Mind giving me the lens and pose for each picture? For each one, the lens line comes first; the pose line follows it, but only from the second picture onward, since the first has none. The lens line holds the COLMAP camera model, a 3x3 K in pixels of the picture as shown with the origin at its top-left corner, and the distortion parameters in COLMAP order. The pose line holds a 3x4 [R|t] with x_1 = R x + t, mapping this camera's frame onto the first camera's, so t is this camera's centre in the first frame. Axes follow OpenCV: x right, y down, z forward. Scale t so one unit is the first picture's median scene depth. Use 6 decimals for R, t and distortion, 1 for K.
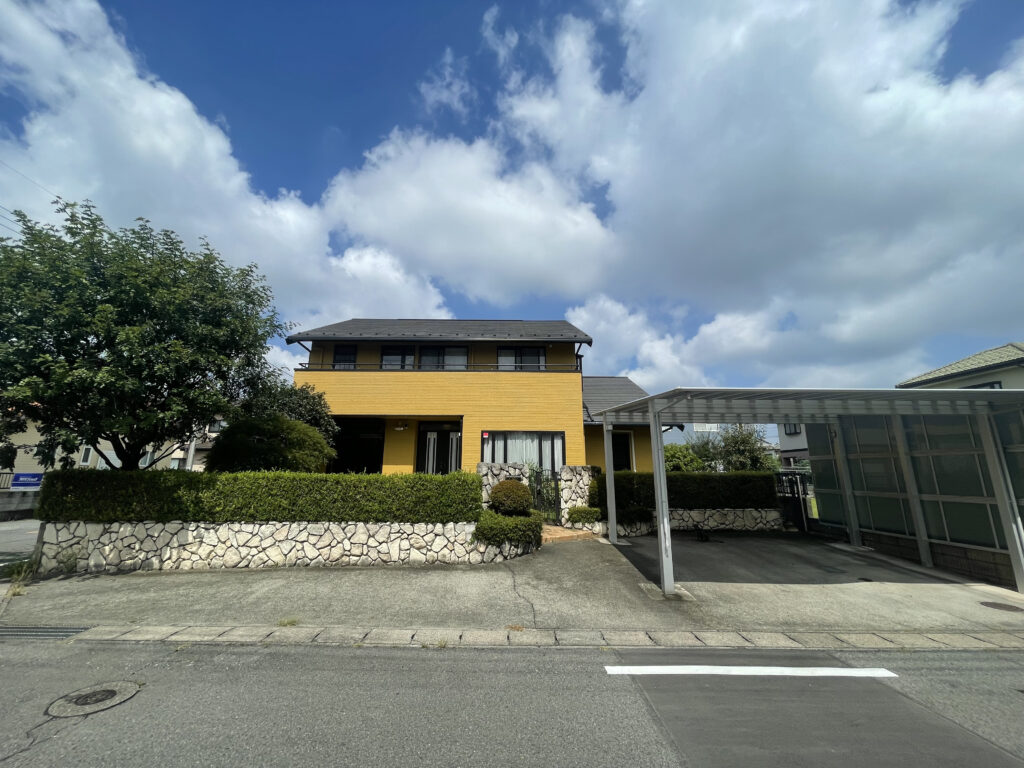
lens RADIAL K [[413.9, 0, 504.4], [0, 413.9, 378.9], [0, 0, 1]] dist [-0.005625, 0.001225]
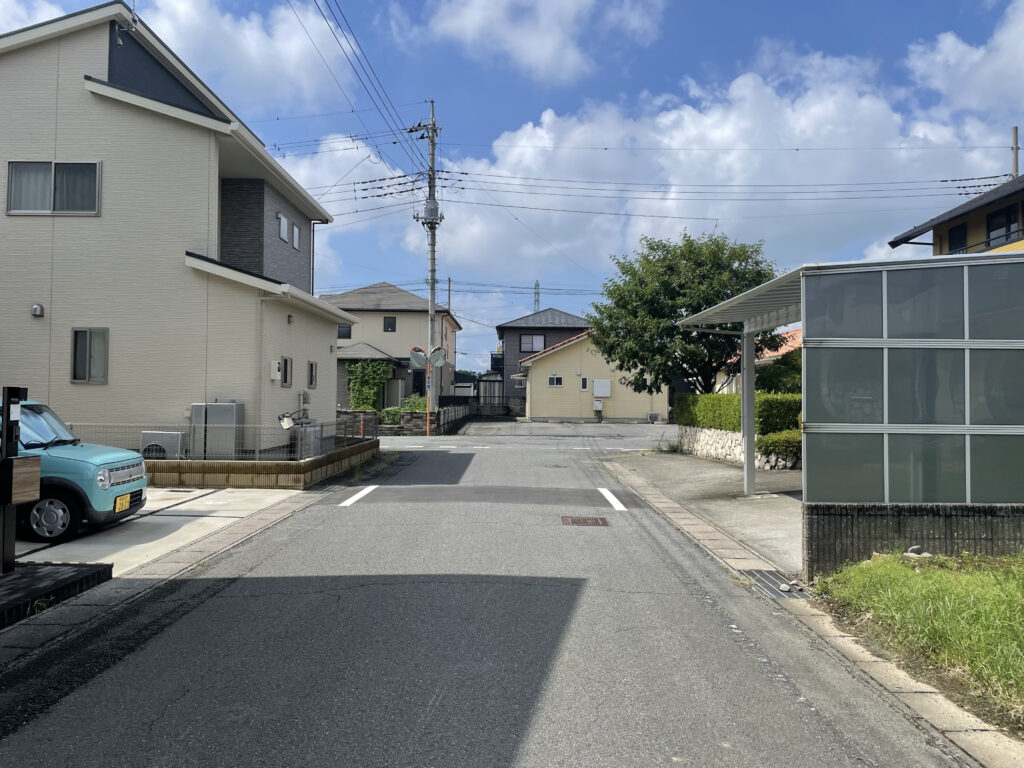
lens RADIAL K [[776.8, 0, 511.2], [0, 776.8, 383.8], [0, 0, 1]] dist [0.078022, -0.097333]
pose [[-0.005509, -0.023300, -0.999713, 2.127407], [0.215892, 0.976124, -0.023940, 0.111551], [0.976402, -0.215962, -0.000347, 0.361391]]
